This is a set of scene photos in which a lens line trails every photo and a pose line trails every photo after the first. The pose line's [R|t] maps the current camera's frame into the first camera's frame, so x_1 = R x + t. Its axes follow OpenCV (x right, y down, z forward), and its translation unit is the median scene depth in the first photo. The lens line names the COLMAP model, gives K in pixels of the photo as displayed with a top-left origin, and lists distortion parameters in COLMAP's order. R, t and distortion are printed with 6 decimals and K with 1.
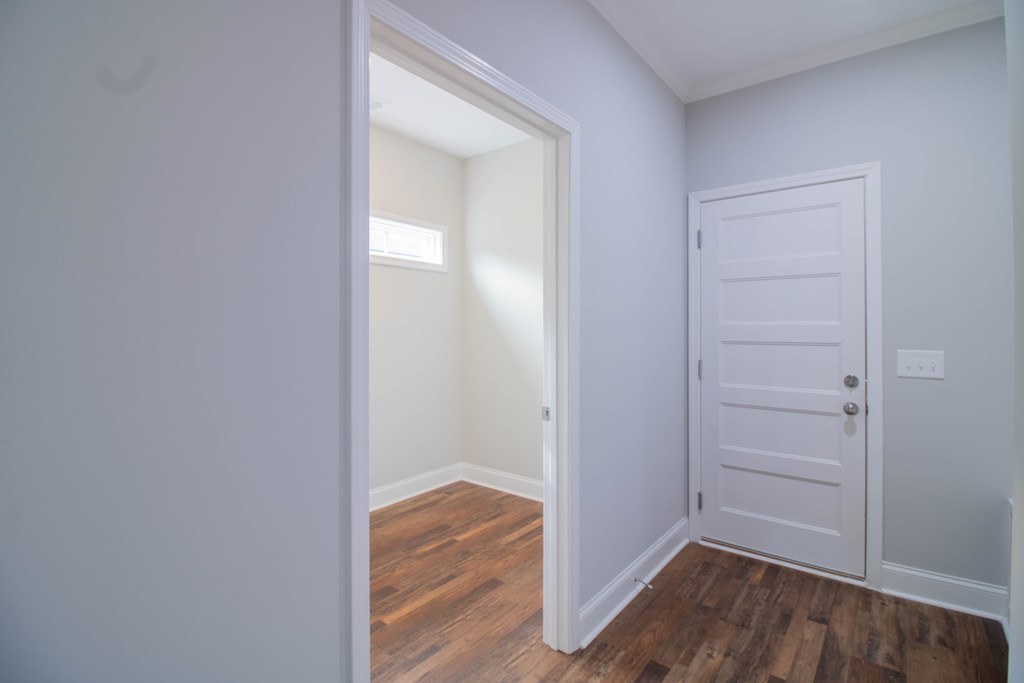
lens RADIAL K [[492.4, 0, 530.2], [0, 492.4, 319.4], [0, 0, 1]] dist [0.013352, -0.015646]
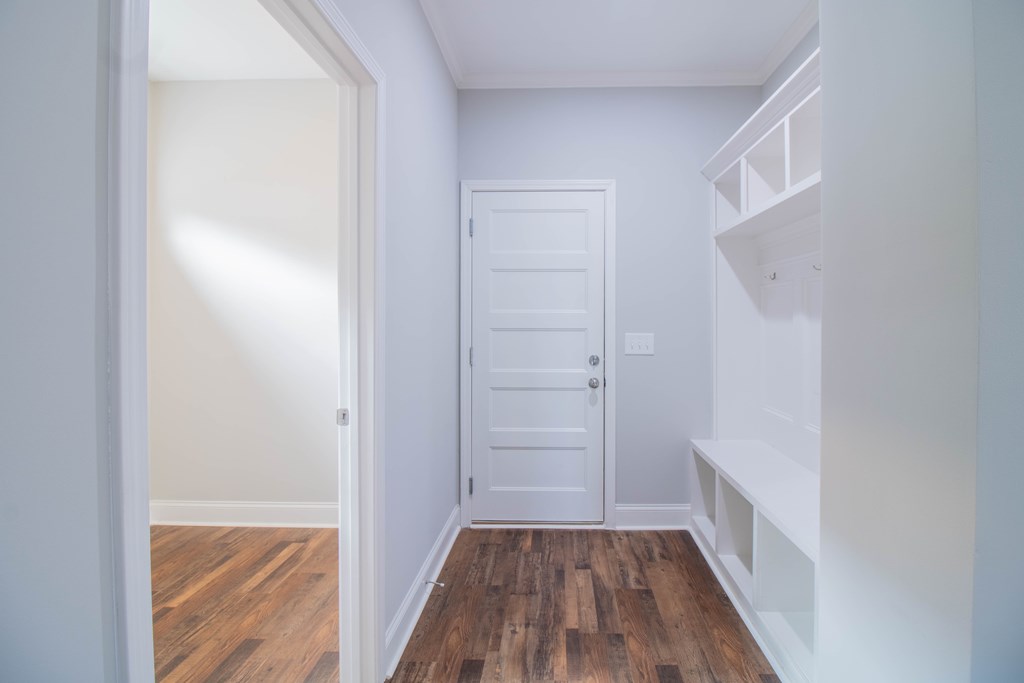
lens RADIAL K [[492.4, 0, 557.6], [0, 492.4, 318.1], [0, 0, 1]] dist [0.013352, -0.015646]
pose [[0.803961, 0.000417, 0.594681, -0.139404], [-0.009858, 0.999872, 0.012627, 0.009463], [-0.594600, -0.016014, 0.803862, 0.101338]]
